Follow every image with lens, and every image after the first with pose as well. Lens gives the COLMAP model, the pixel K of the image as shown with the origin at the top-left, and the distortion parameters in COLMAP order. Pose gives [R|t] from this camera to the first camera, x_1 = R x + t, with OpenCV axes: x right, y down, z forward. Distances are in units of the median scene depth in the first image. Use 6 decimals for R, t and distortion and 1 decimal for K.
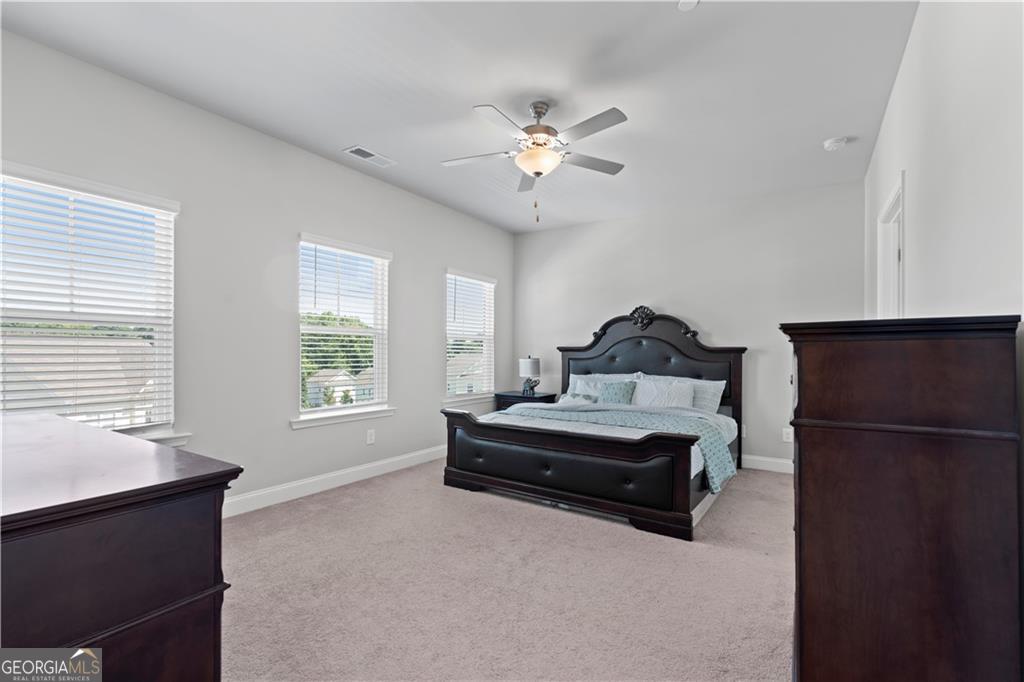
lens RADIAL K [[450.3, 0, 510.7], [0, 450.3, 341.1], [0, 0, 1]] dist [-0.004962, -0.000209]
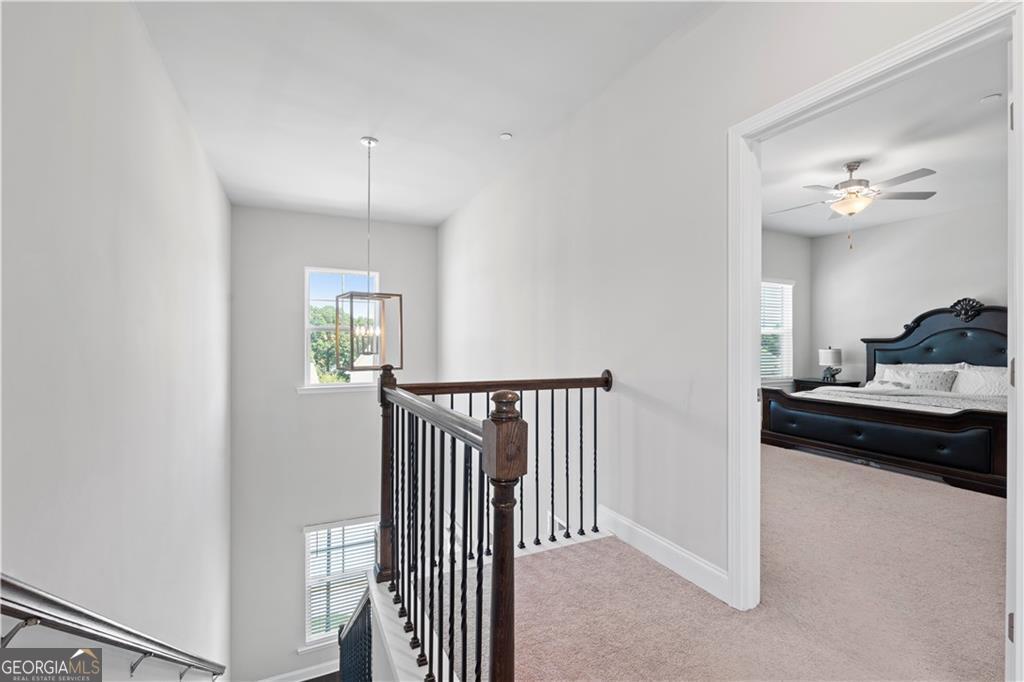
lens RADIAL K [[450.3, 0, 505.2], [0, 450.3, 337.5], [0, 0, 1]] dist [-0.004962, -0.000209]
pose [[0.855390, -0.009081, -0.517905, -0.079274], [0.015474, 0.999848, 0.008027, -0.013095], [0.517754, -0.014880, 0.855400, -0.419895]]
